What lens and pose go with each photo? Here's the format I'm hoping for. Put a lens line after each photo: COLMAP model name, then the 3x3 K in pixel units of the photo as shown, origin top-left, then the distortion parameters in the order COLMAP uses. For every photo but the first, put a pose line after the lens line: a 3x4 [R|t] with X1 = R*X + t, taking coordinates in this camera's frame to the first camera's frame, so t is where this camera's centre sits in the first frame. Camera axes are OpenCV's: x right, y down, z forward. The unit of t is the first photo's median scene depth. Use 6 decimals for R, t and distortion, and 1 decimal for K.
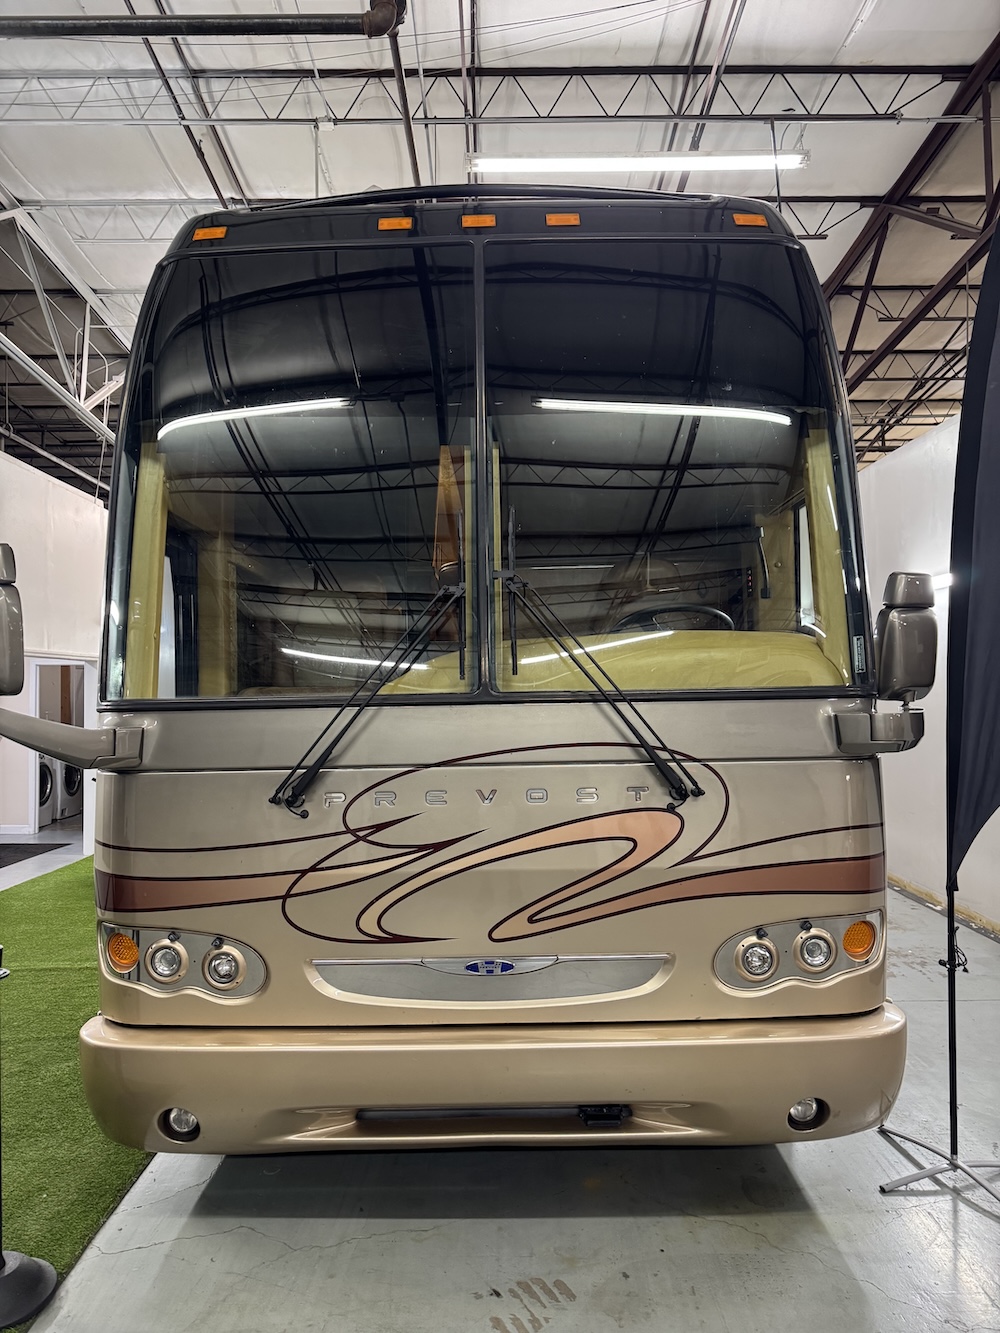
lens RADIAL K [[941.5, 0, 473.9], [0, 941.5, 669.5], [0, 0, 1]] dist [0.032652, -0.040848]
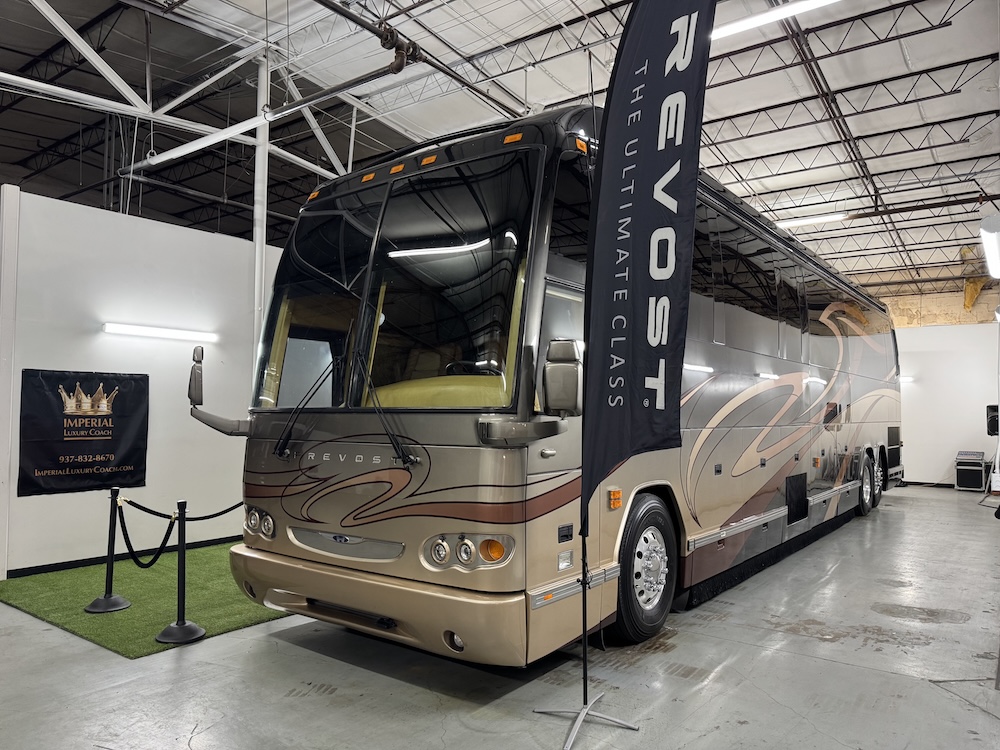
lens RADIAL K [[706.3, 0, 526.9], [0, 706.3, 374.4], [0, 0, 1]] dist [0.032652, -0.040848]
pose [[0.806305, -0.011168, -0.591395, 1.252246], [0.000065, 0.999823, -0.018792, -0.018833], [0.591500, 0.015114, 0.806163, -0.024743]]
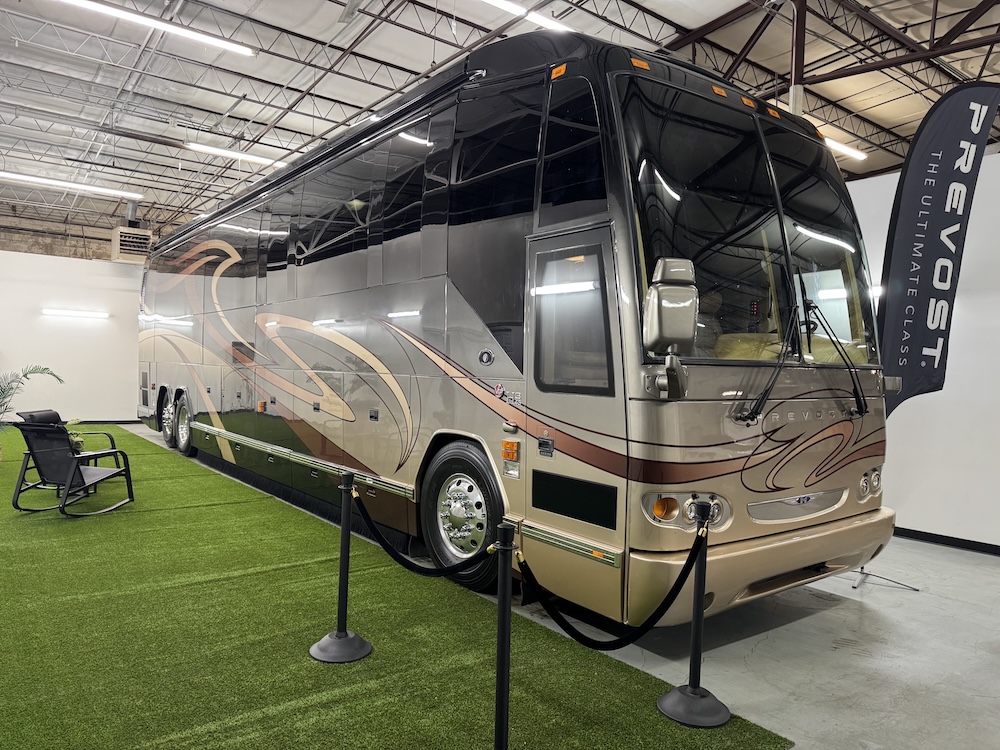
lens RADIAL K [[704.5, 0, 500.0], [0, 704.5, 375.0], [0, 0, 1]] dist [0.099798, -0.148058]
pose [[0.808539, 0.022163, 0.588025, -1.364478], [-0.039505, 0.999080, 0.016663, 0.050400], [-0.587115, -0.036703, 0.808671, 0.163308]]
